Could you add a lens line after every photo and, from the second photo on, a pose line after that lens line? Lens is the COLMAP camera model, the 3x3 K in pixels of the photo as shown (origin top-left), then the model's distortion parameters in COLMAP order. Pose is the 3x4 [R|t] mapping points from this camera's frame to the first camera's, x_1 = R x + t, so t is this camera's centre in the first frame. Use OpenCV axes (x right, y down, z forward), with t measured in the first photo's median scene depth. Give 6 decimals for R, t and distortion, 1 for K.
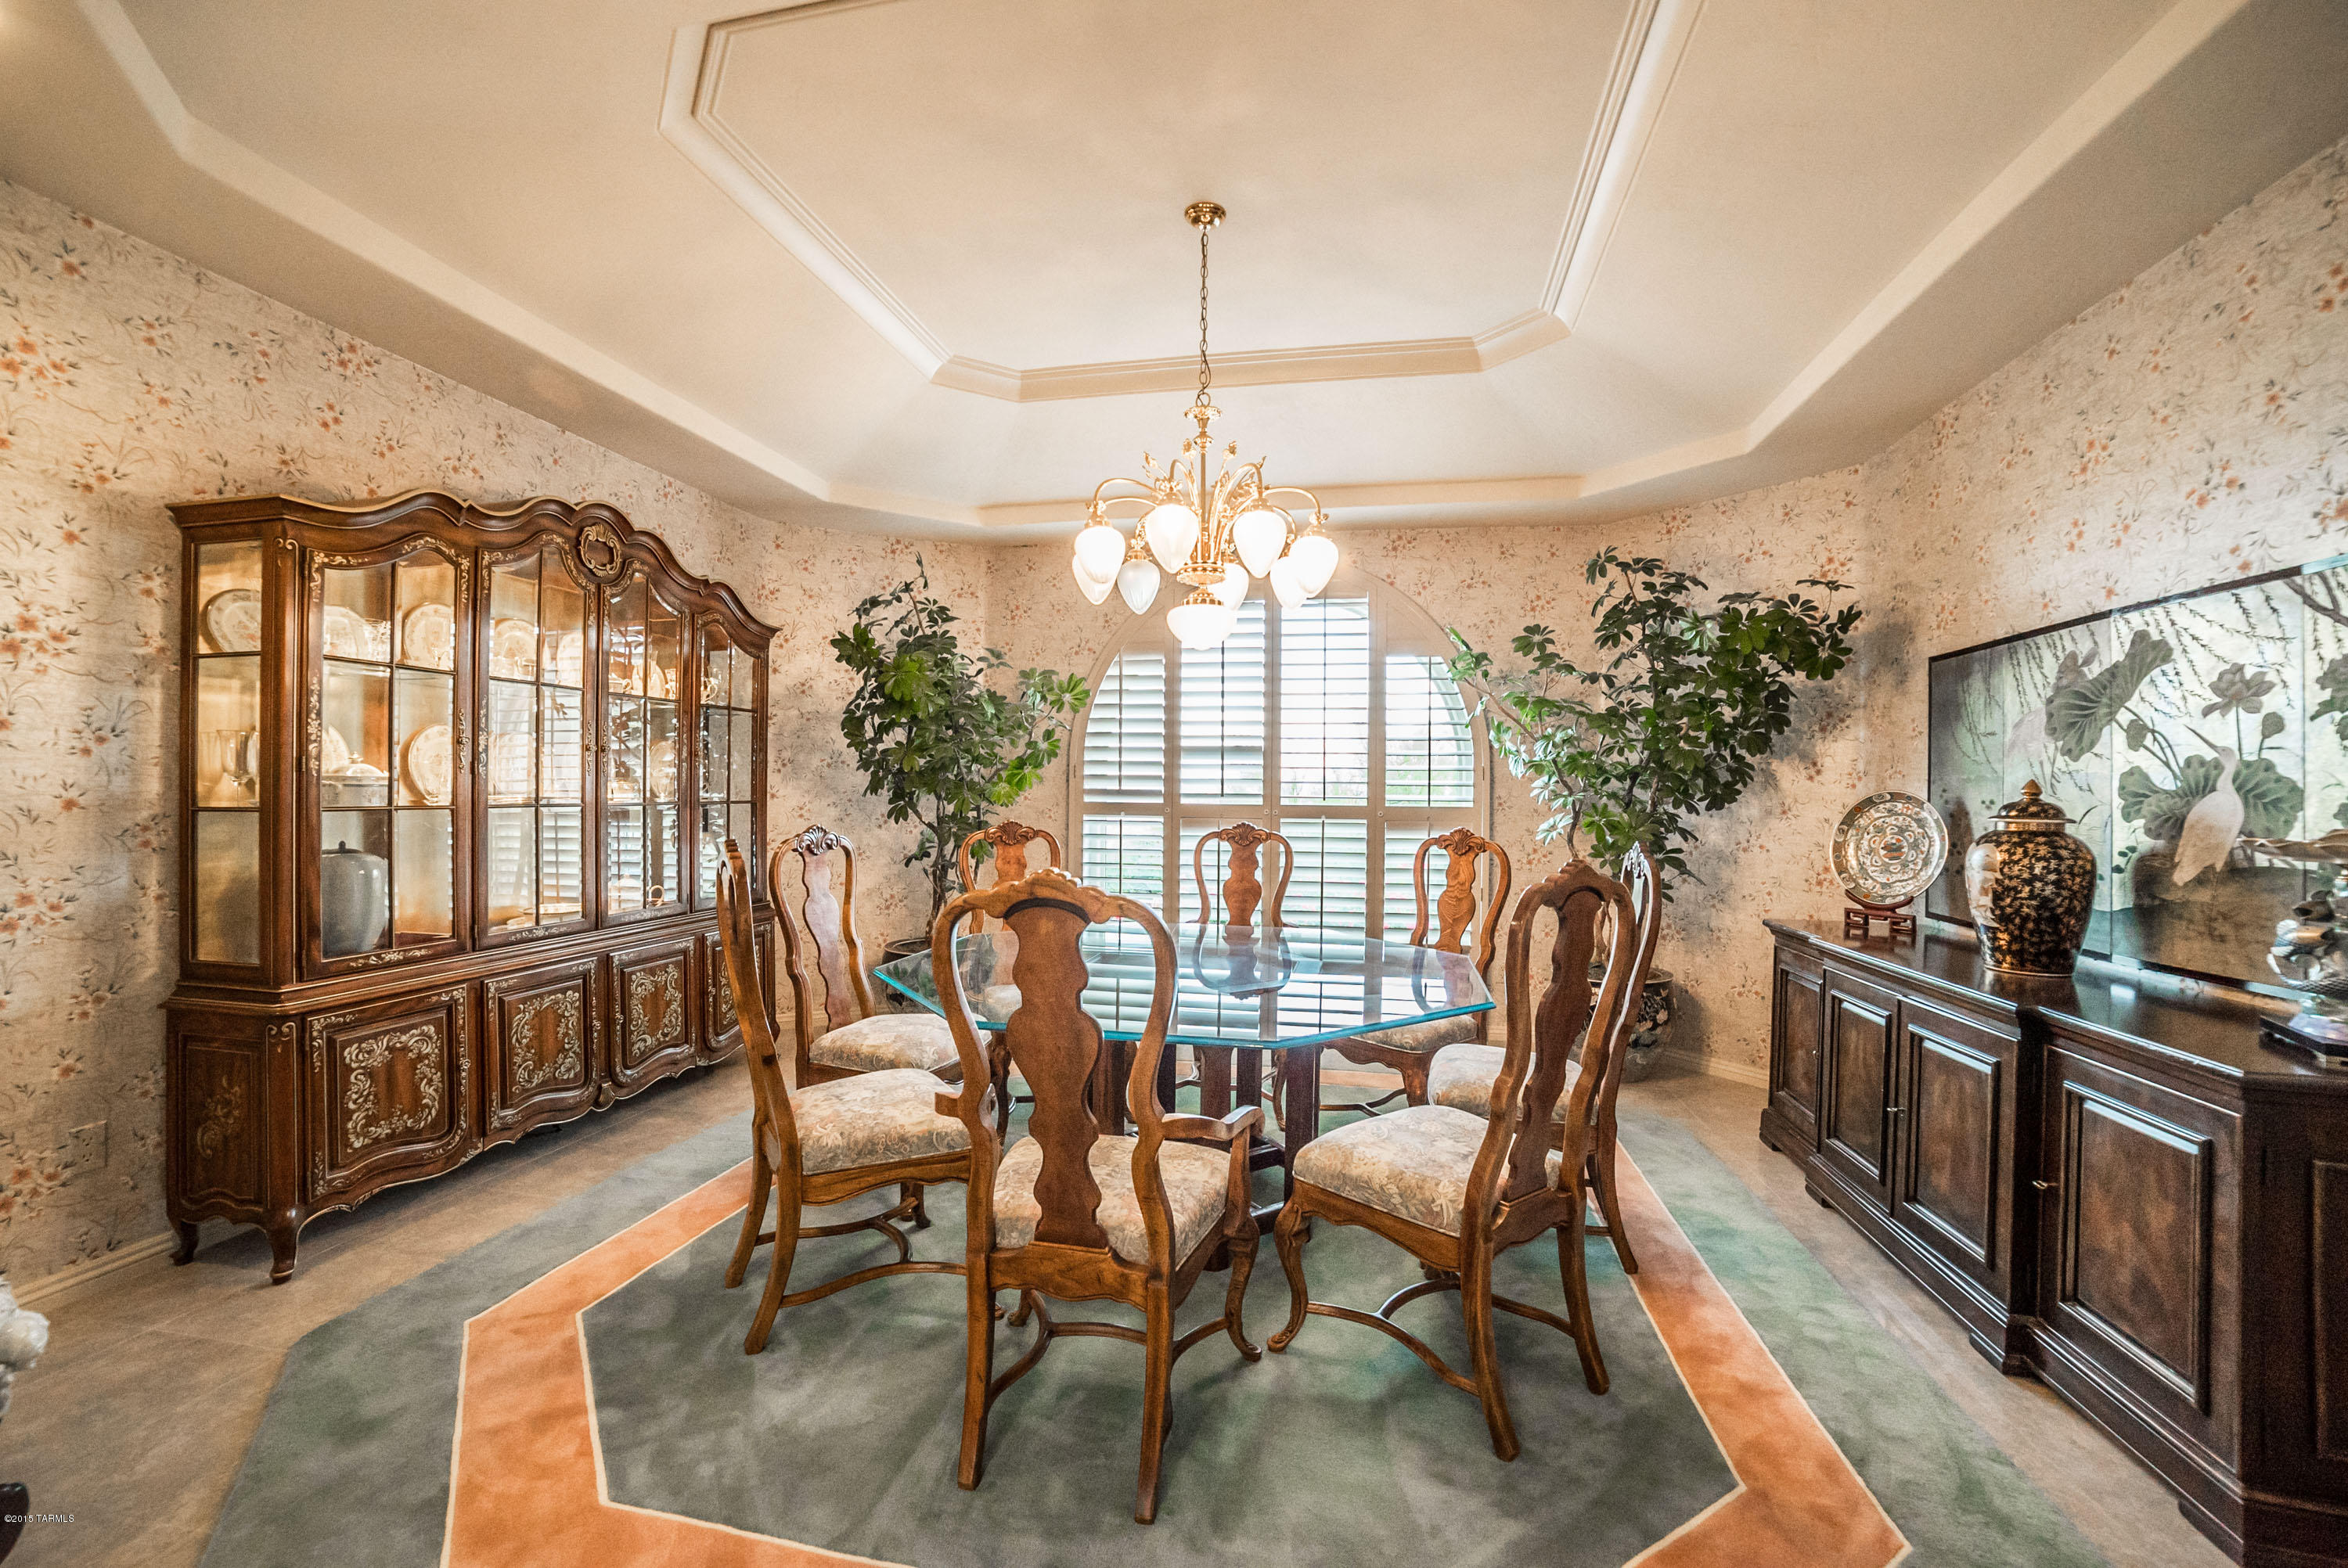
lens RADIAL K [[965.0, 0, 1172.8], [0, 965.0, 786.6], [0, 0, 1]] dist [-0.100984, 0.038094]
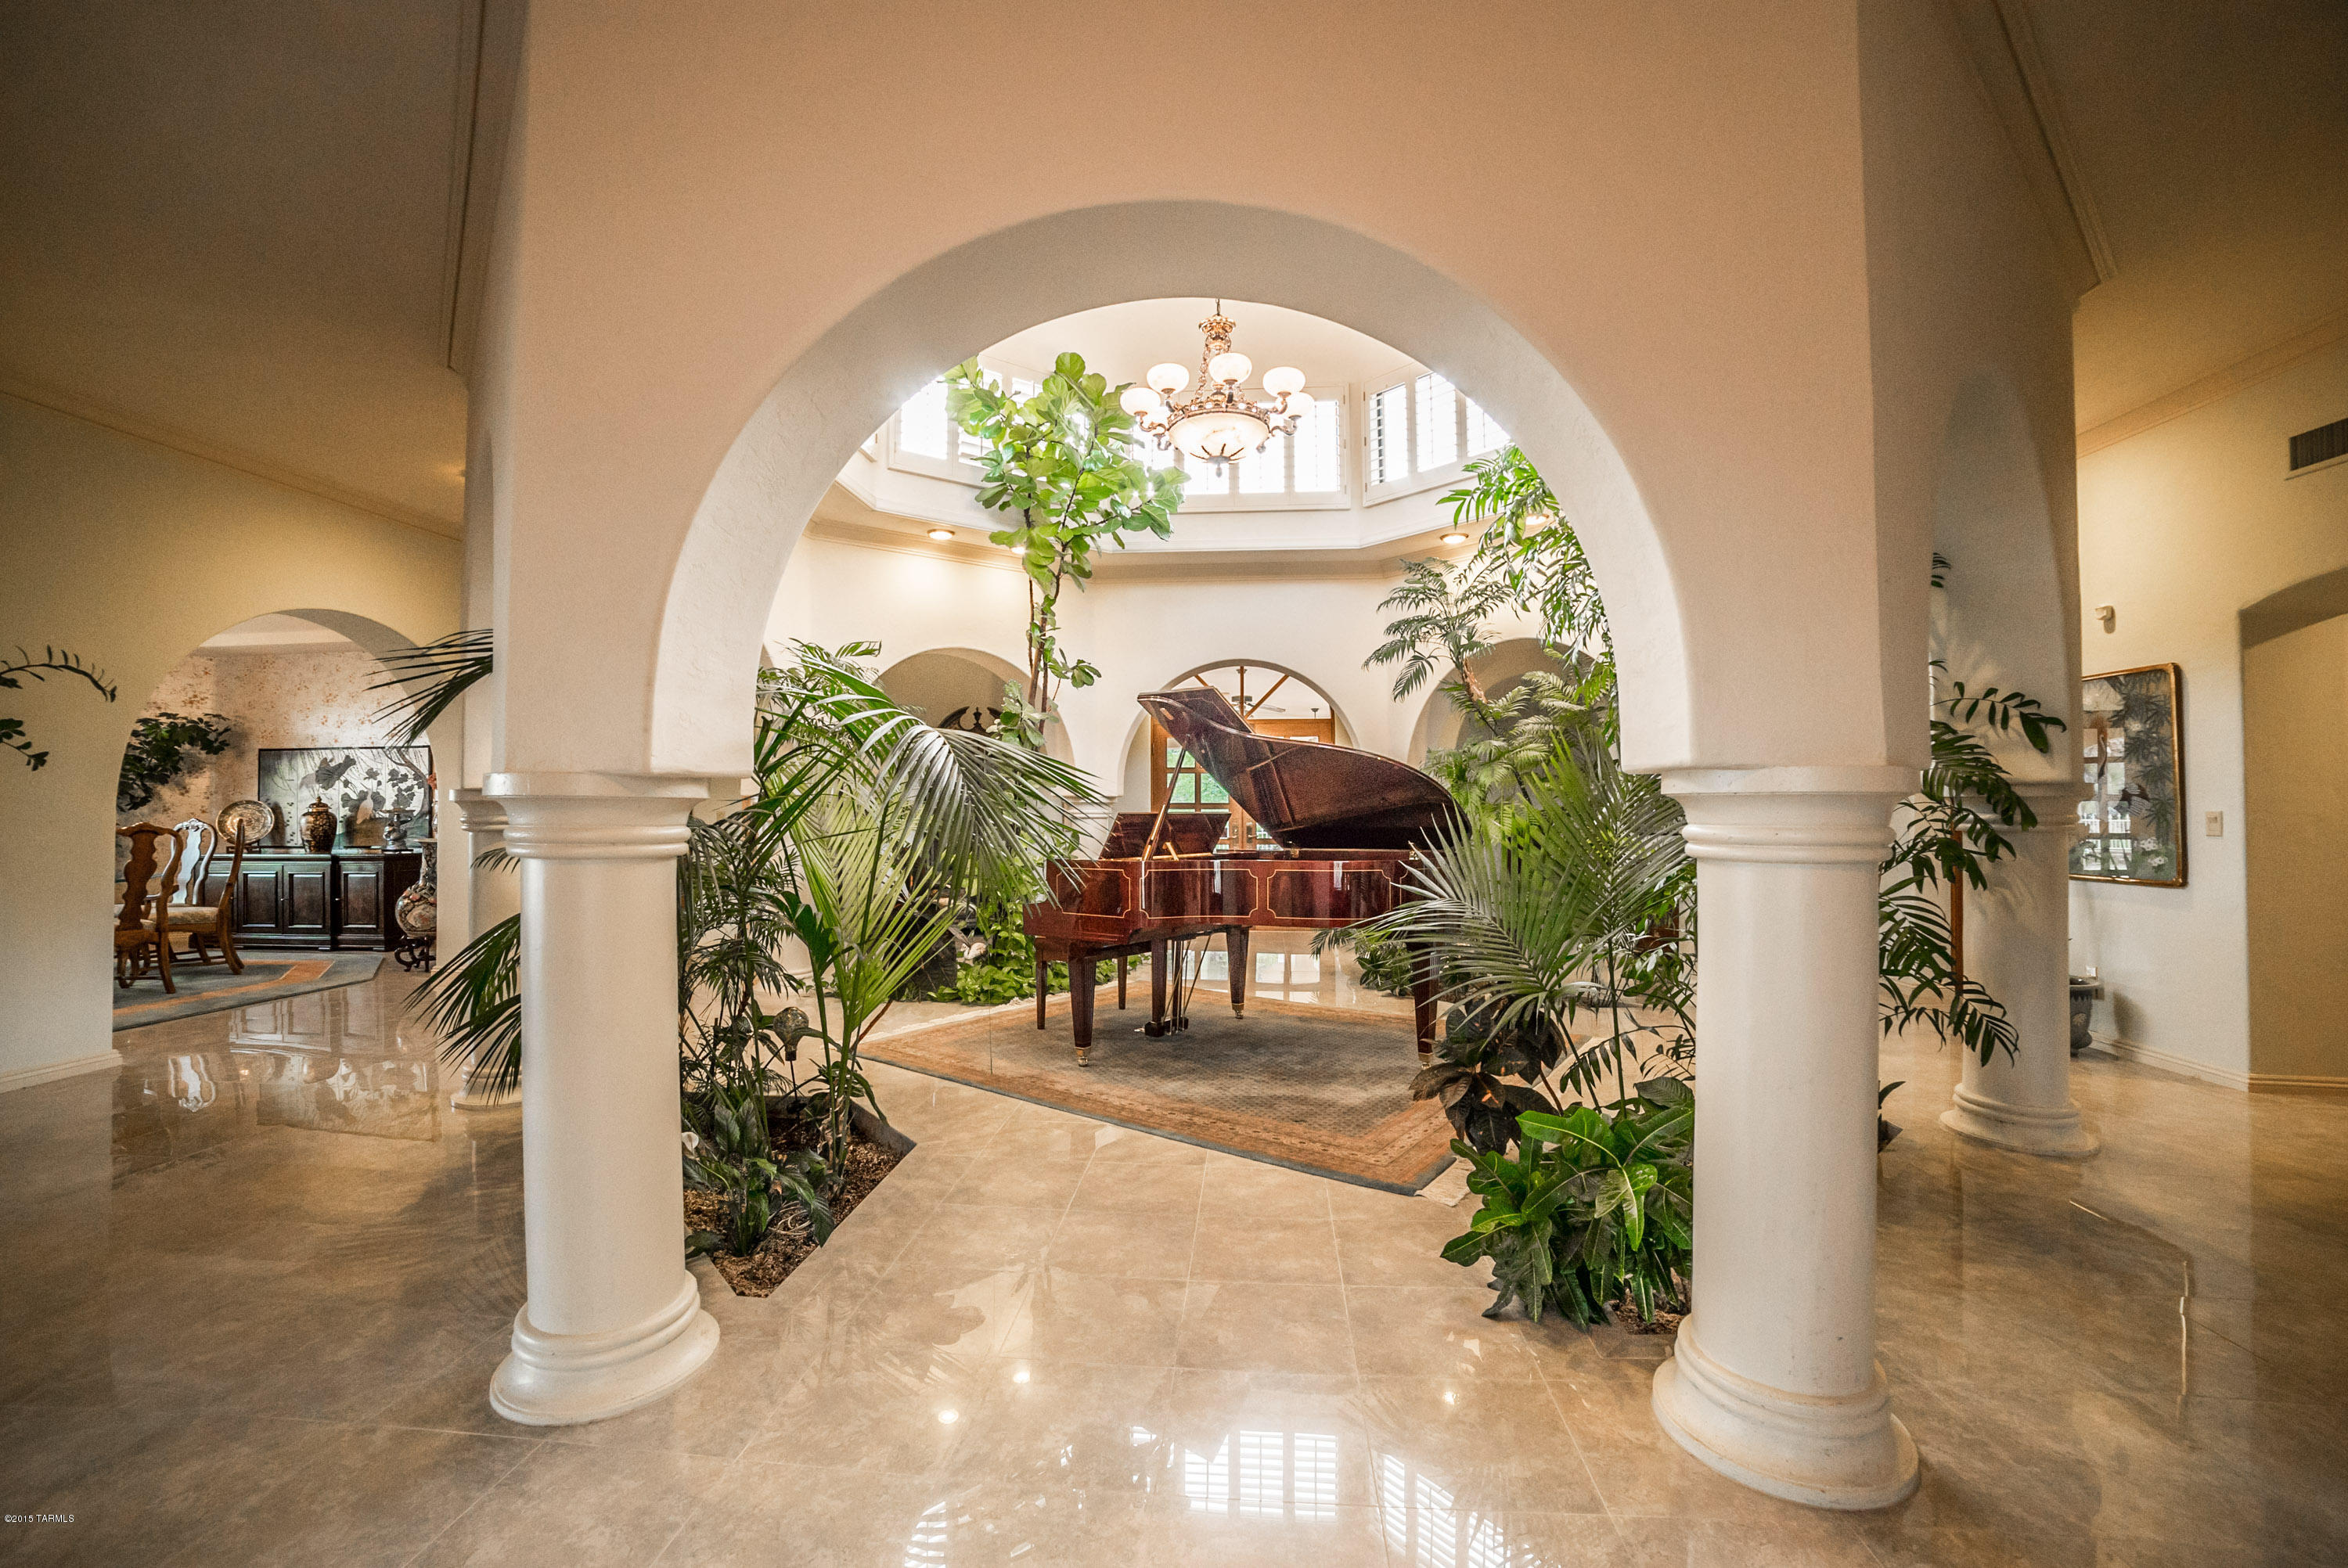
lens RADIAL K [[965.0, 0, 1172.8], [0, 965.0, 786.6], [0, 0, 1]] dist [-0.100984, 0.038094]
pose [[-0.122935, 0.006371, 0.992394, -2.686053], [0.002420, 0.999978, -0.006120, -0.014592], [-0.992412, 0.001649, -0.122947, -1.669213]]
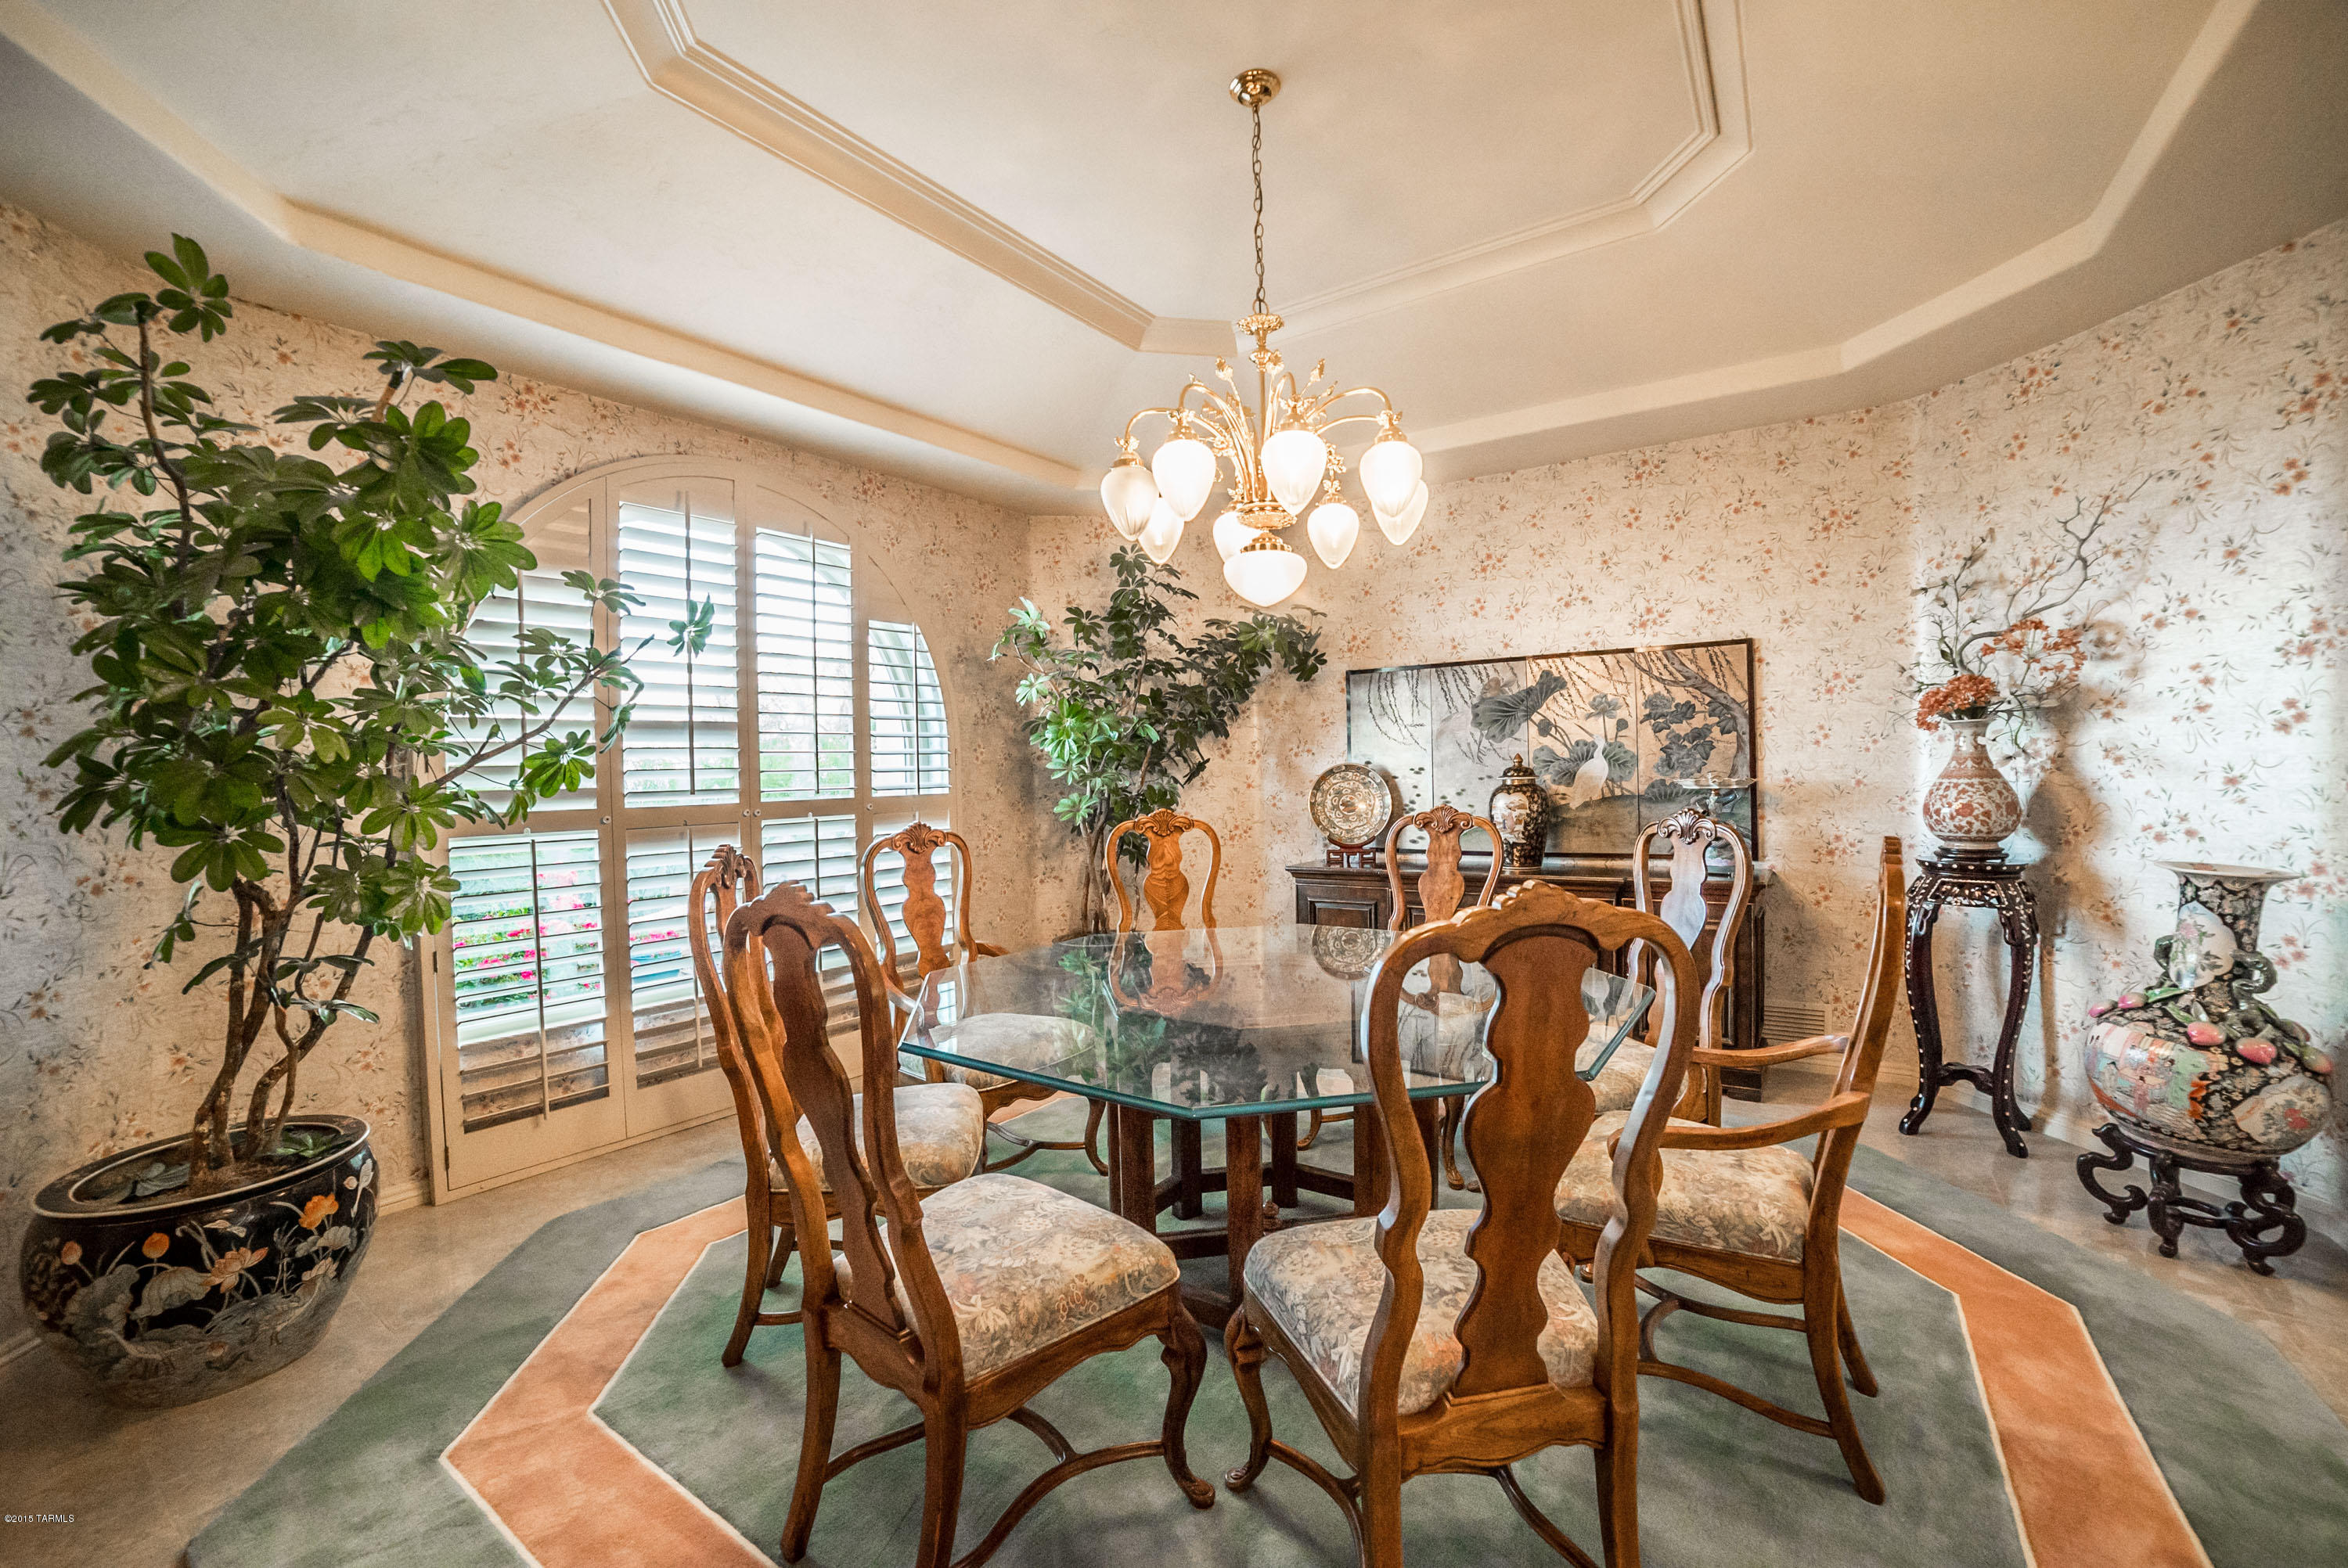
lens RADIAL K [[965.0, 0, 1172.8], [0, 965.0, 786.6], [0, 0, 1]] dist [-0.100984, 0.038094]
pose [[0.393638, -0.035520, 0.918579, -0.885066], [0.024691, 0.999301, 0.028061, -0.011192], [-0.918934, 0.011634, 0.394240, 0.857340]]
